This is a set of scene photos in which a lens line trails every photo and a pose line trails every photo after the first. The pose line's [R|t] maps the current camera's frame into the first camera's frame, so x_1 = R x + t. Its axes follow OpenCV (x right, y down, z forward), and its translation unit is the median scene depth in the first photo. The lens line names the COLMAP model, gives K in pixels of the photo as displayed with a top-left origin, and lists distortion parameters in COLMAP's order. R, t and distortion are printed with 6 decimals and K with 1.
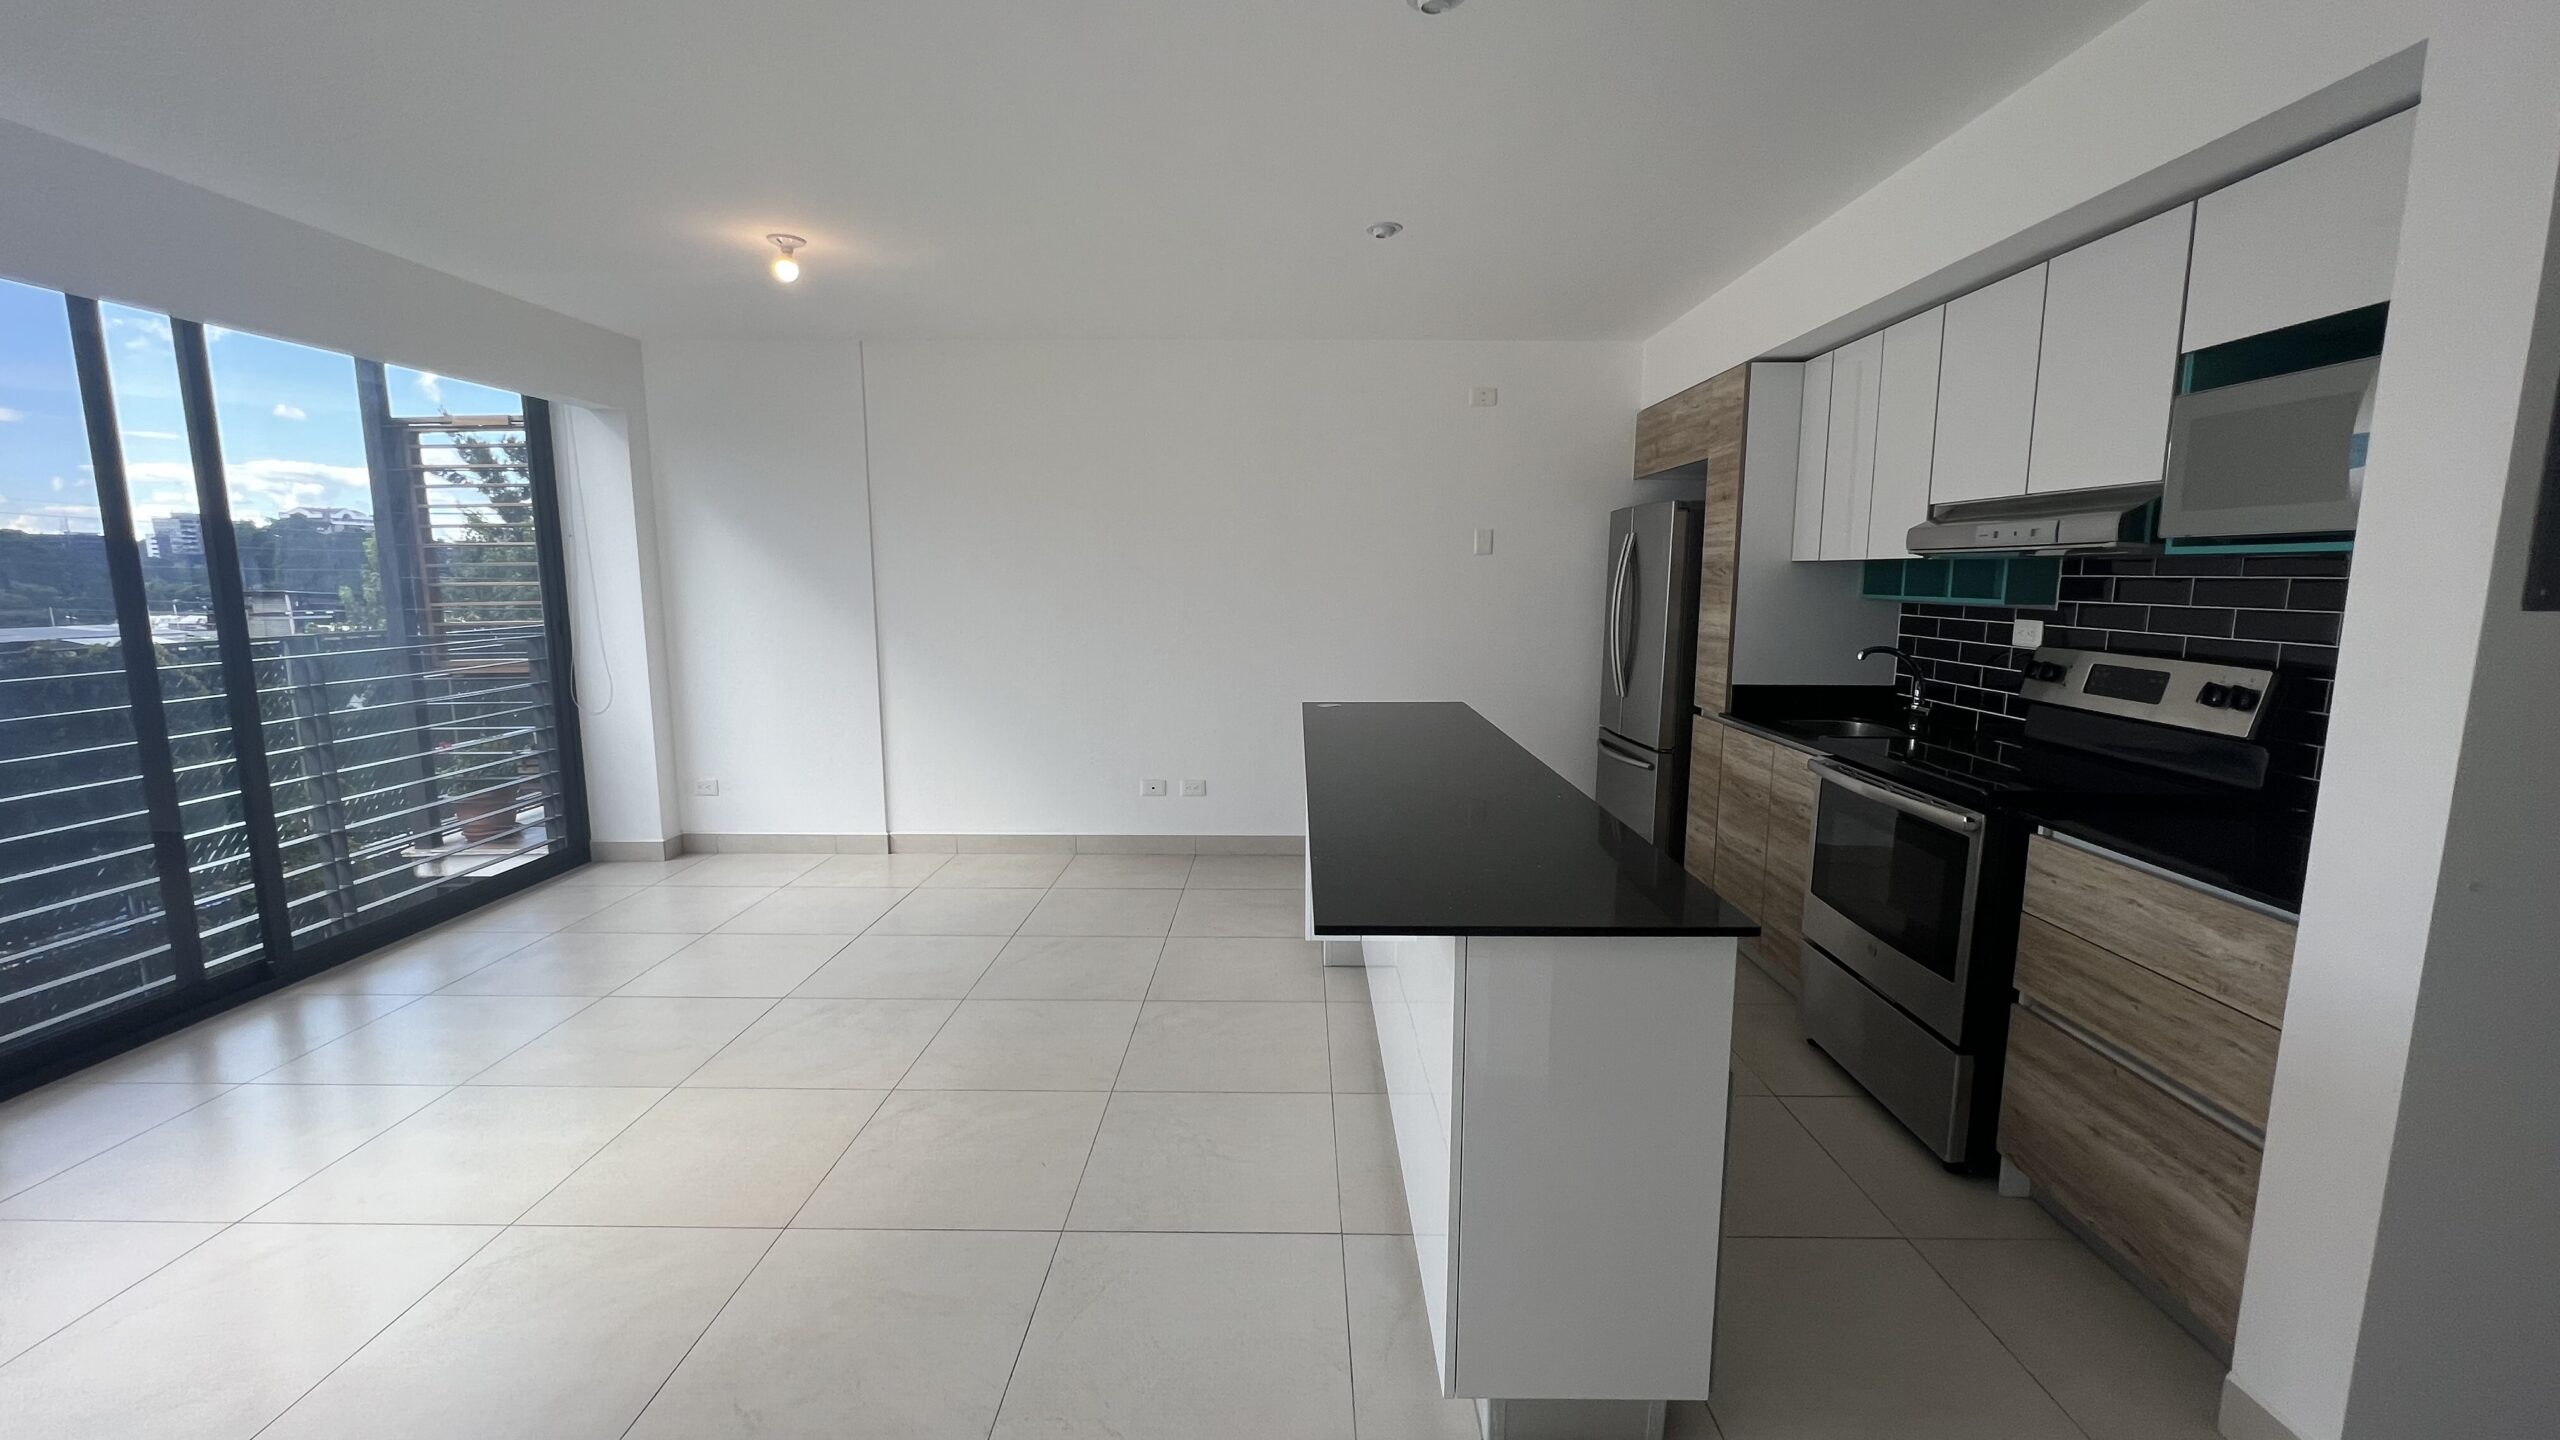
lens RADIAL K [[1025.1, 0, 1282.9], [0, 1025.1, 718.7], [0, 0, 1]] dist [0.000054, 0.000583]
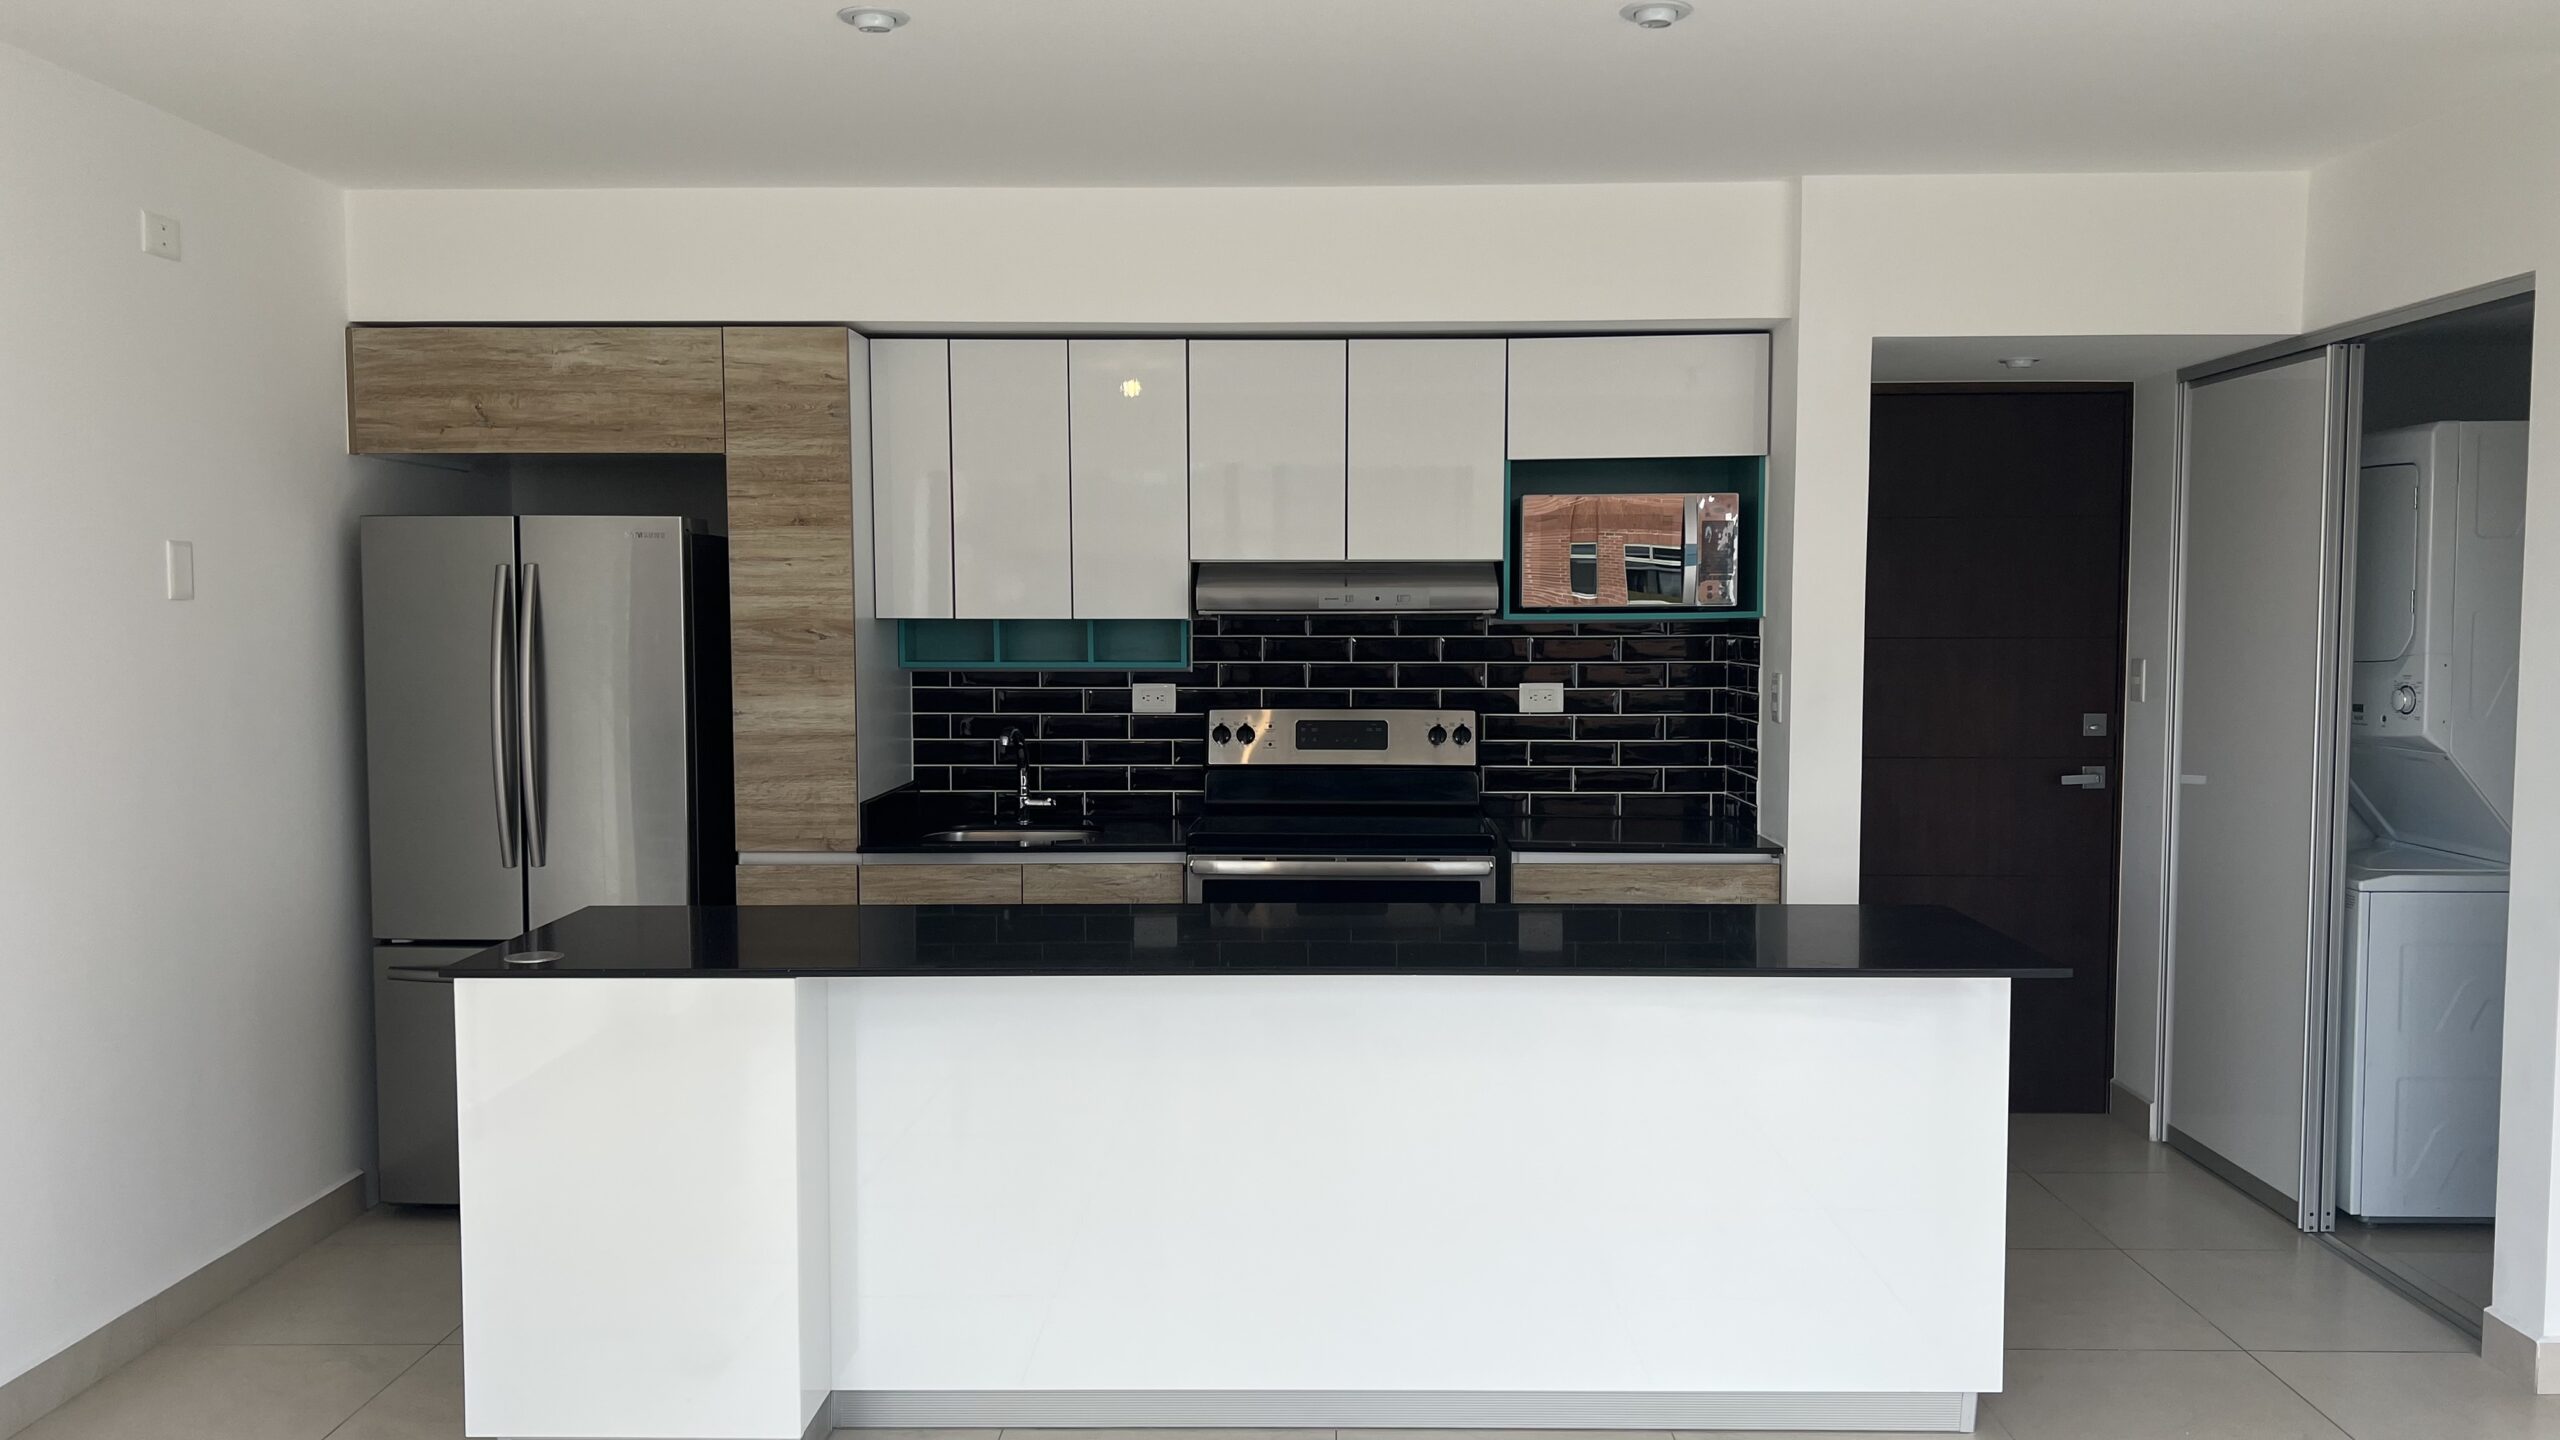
lens RADIAL K [[1923.1, 0, 1300.5], [0, 1923.1, 738.1], [0, 0, 1]] dist [0.066769, -0.085358]
pose [[-0.000410, -0.070587, 0.997506, -1.052487], [0.142202, 0.987365, 0.069928, -0.158394], [-0.989838, 0.141876, 0.009633, 0.910673]]
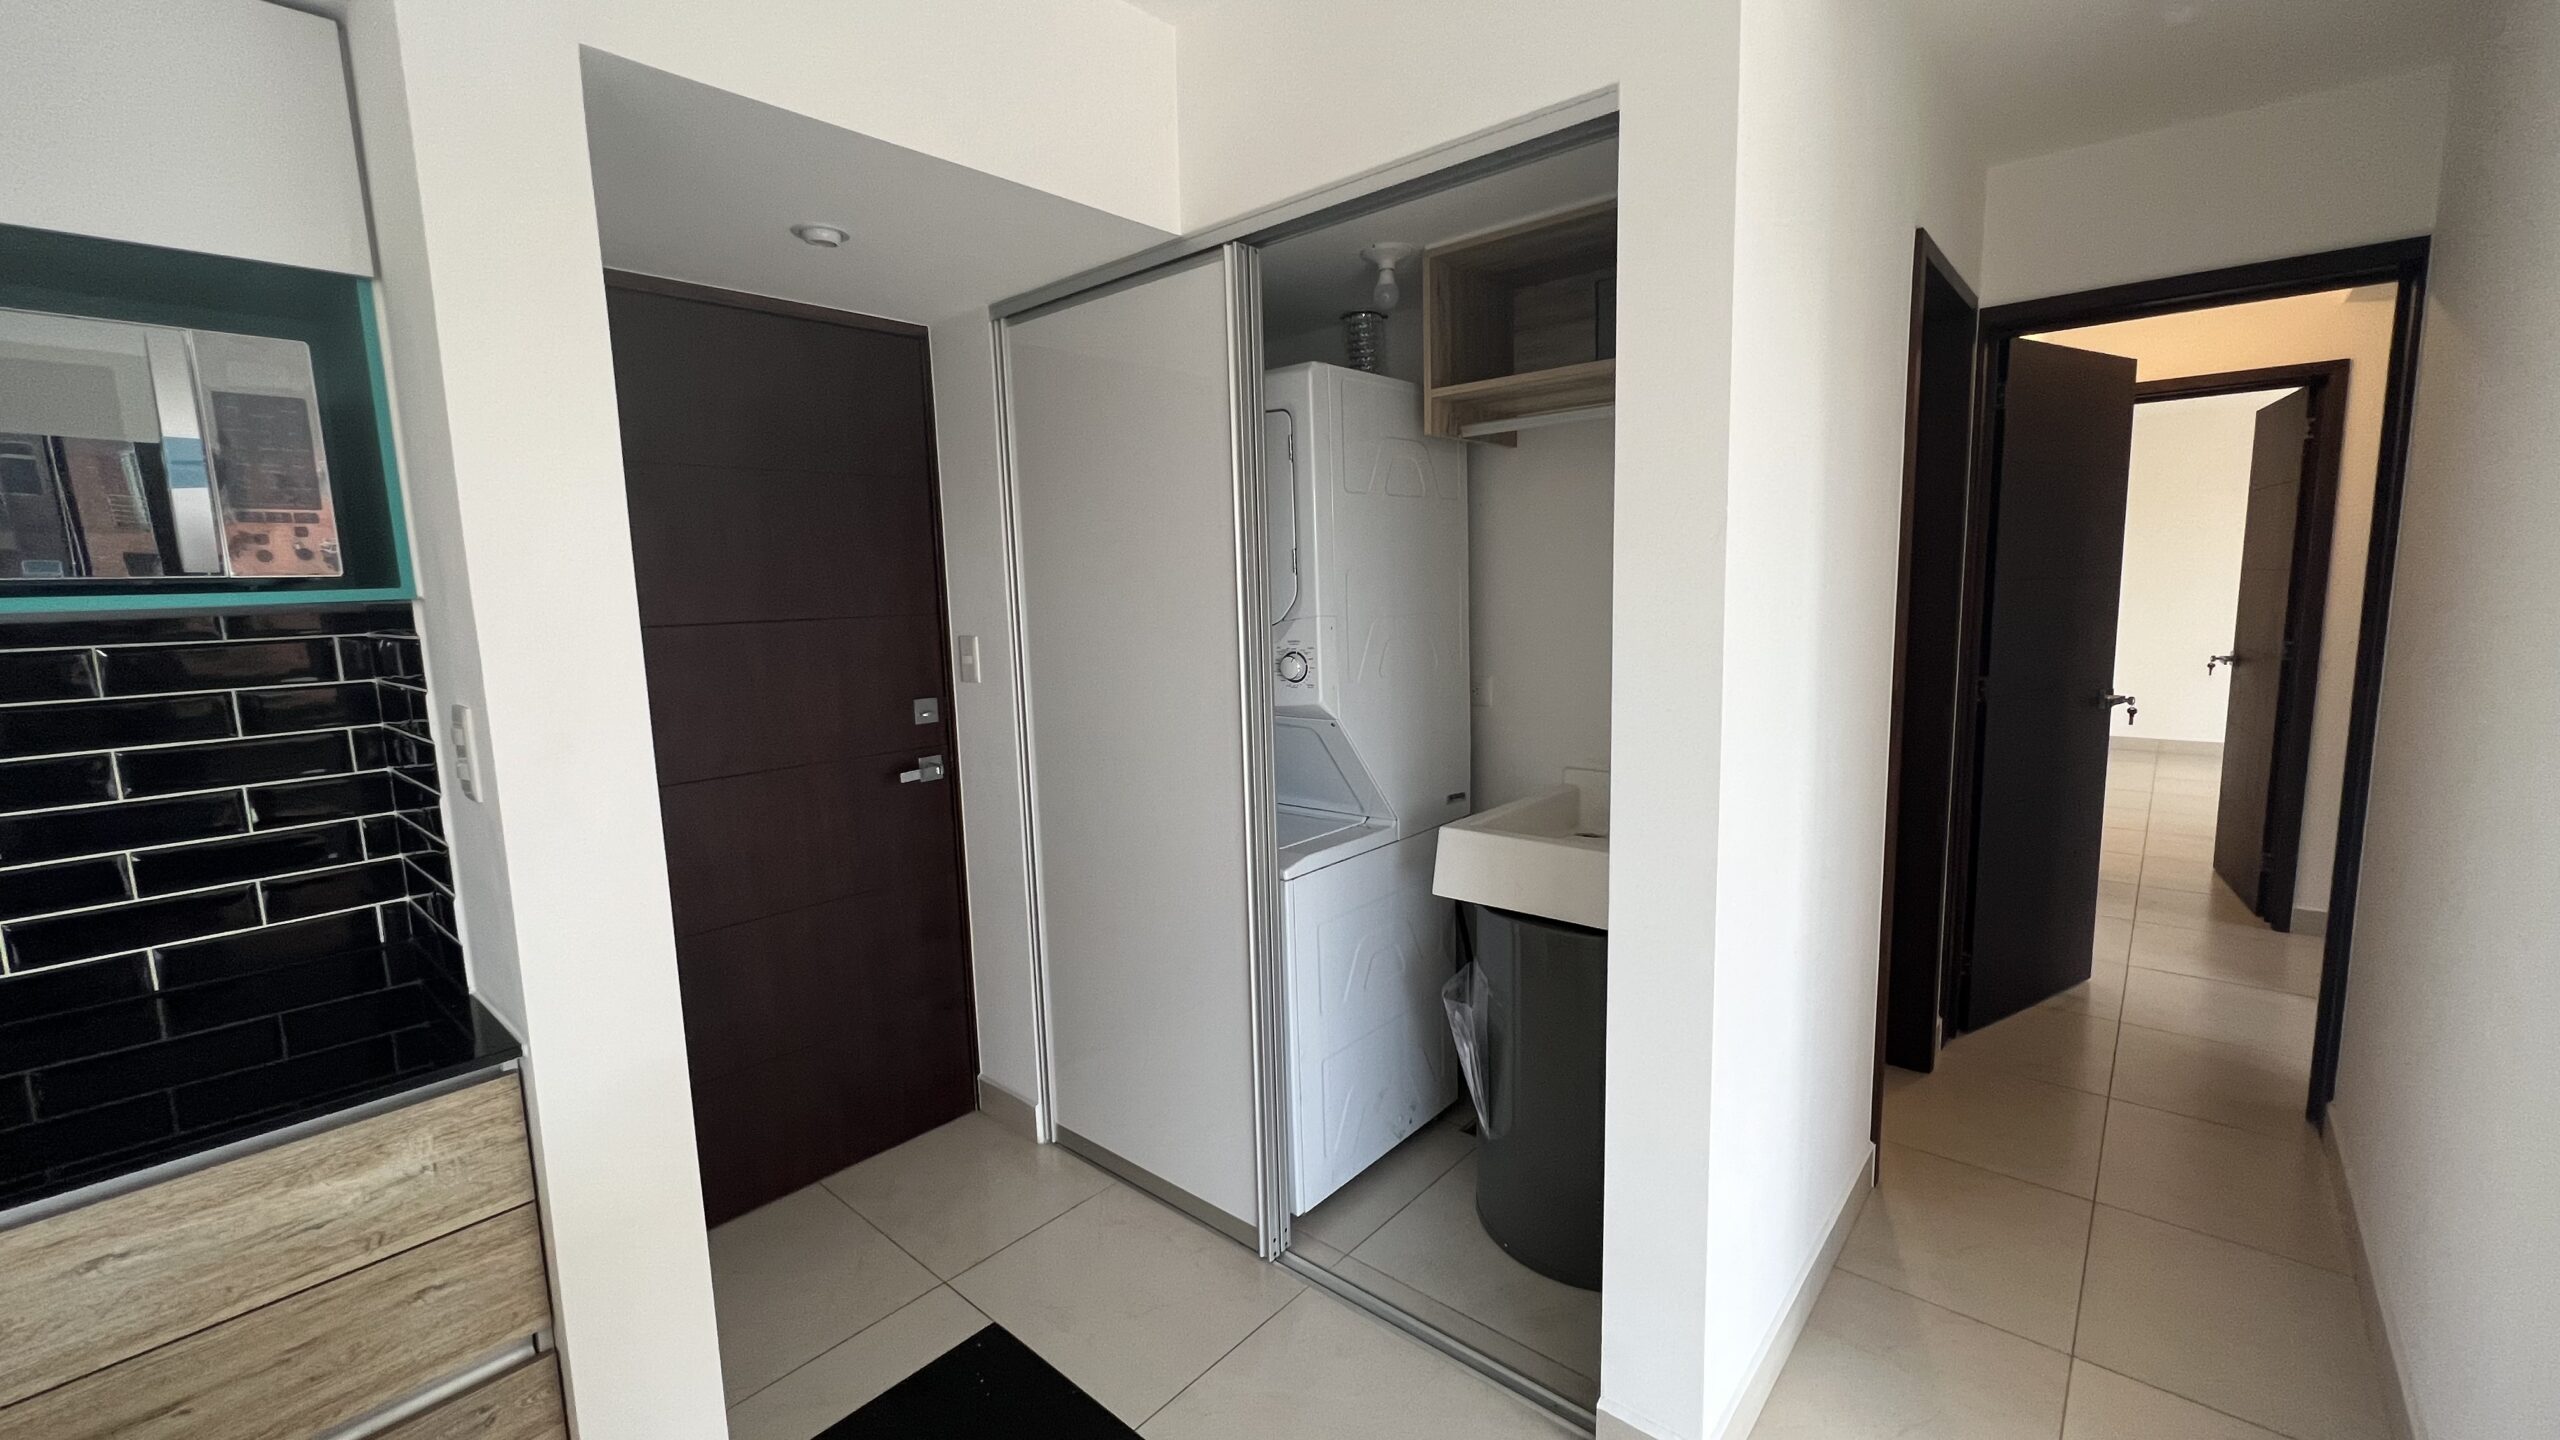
lens RADIAL K [[1025.1, 0, 1282.9], [0, 1025.1, 718.7], [0, 0, 1]] dist [0.000054, 0.000583]
pose [[-0.761931, -0.063493, 0.644538, 0.021474], [0.119352, 0.964374, 0.236090, -0.098312], [-0.636566, 0.256811, -0.727208, 0.617651]]
